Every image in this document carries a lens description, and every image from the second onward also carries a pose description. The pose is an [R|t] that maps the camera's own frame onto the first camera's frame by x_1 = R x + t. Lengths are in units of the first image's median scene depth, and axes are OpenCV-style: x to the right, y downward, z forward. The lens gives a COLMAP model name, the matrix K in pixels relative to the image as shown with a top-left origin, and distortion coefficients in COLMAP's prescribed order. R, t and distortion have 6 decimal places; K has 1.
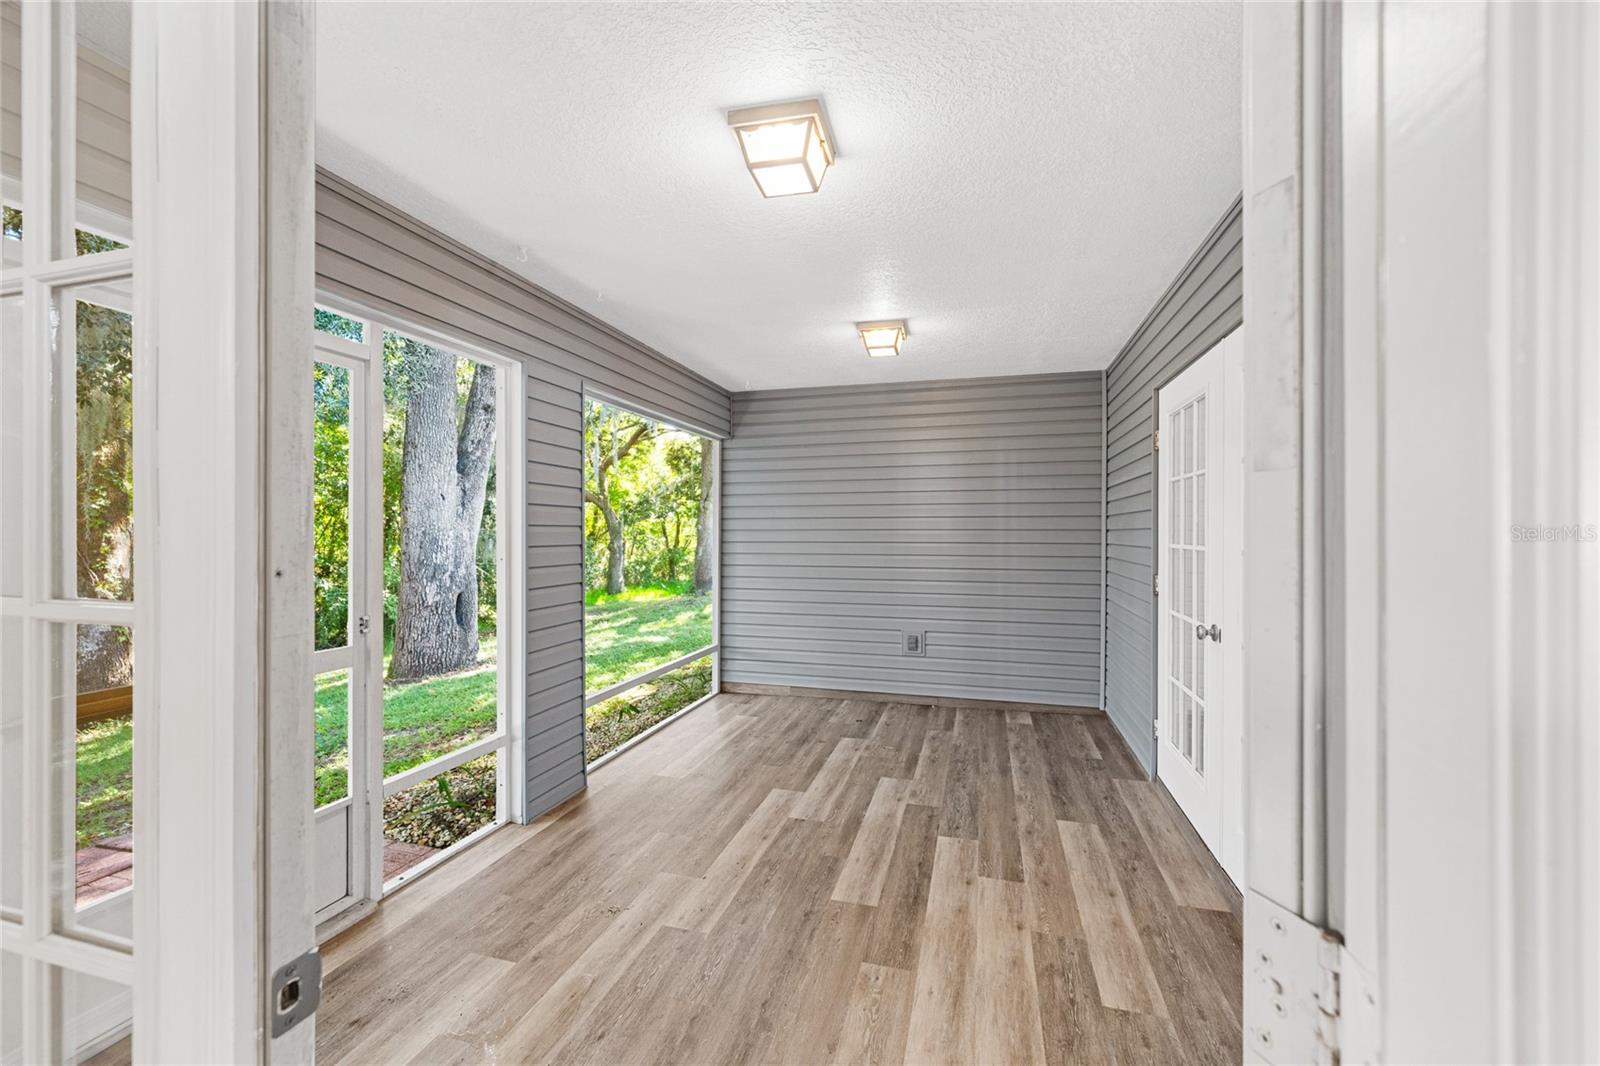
lens RADIAL K [[627.3, 0, 808.8], [0, 627.3, 530.6], [0, 0, 1]] dist [0.001155, -0.000429]
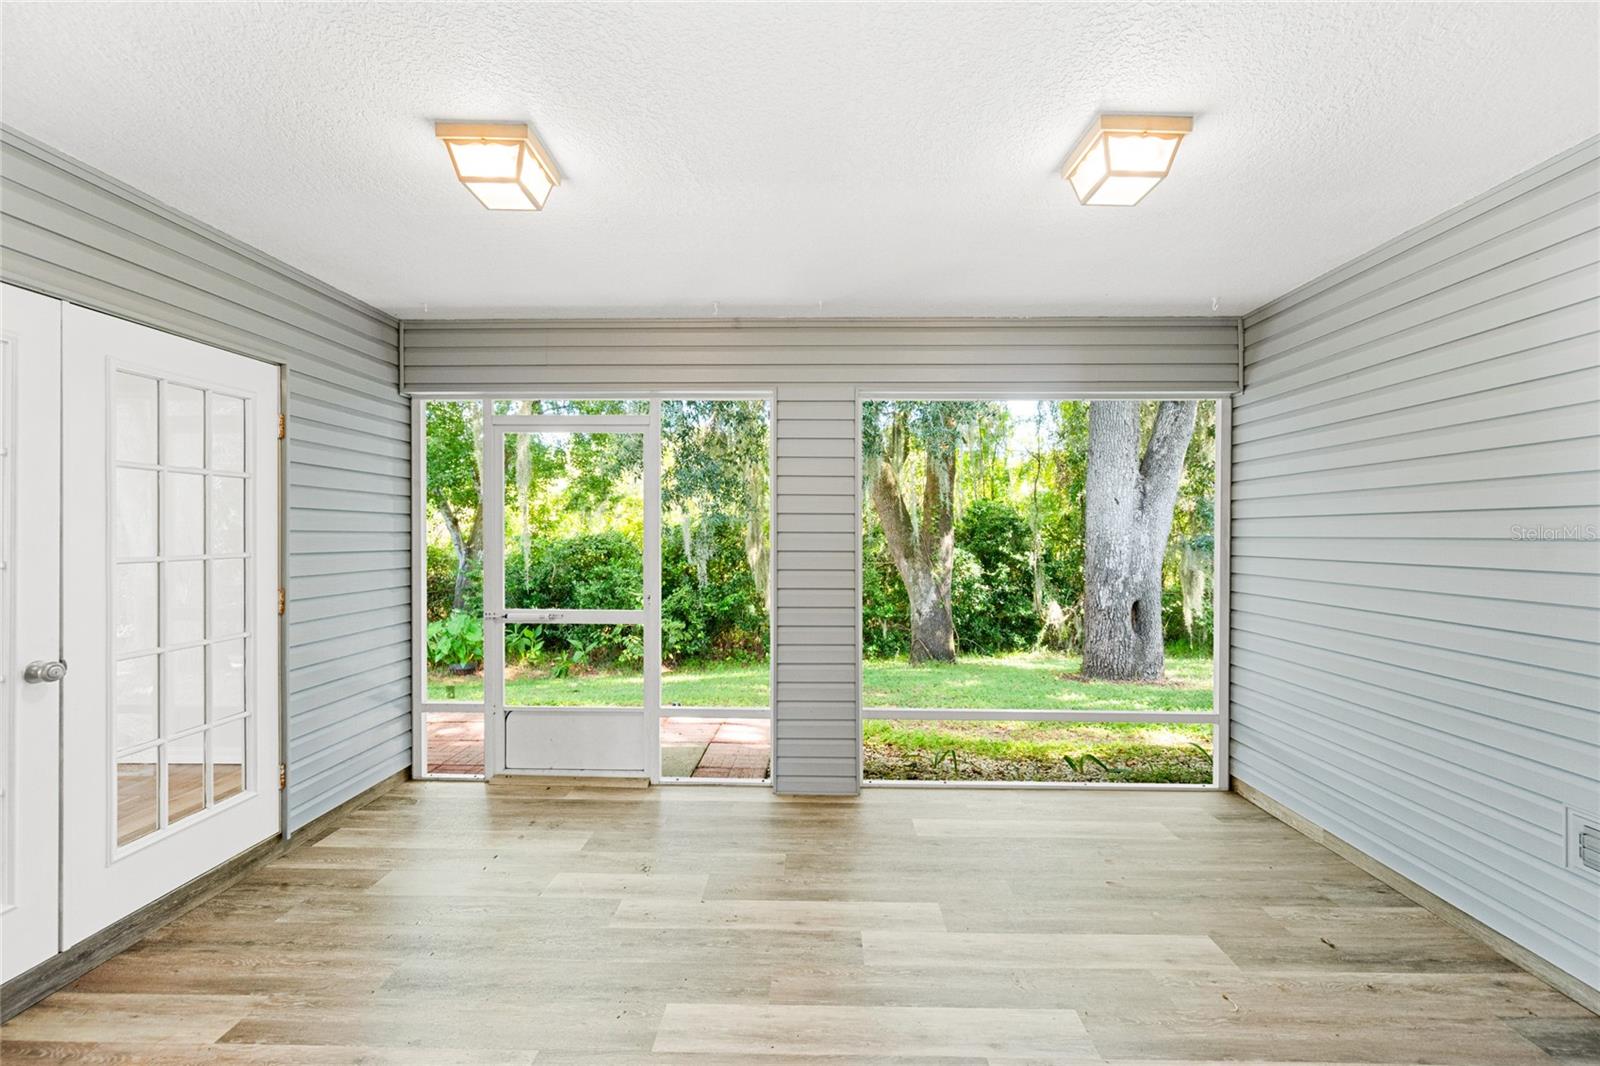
lens RADIAL K [[627.3, 0, 808.3], [0, 627.3, 533.6], [0, 0, 1]] dist [0.001155, -0.000429]
pose [[0.251400, 0.002077, -0.967881, 0.370993], [-0.002369, 0.999996, 0.001531, -0.004421], [0.967880, 0.001908, 0.251404, 0.424411]]
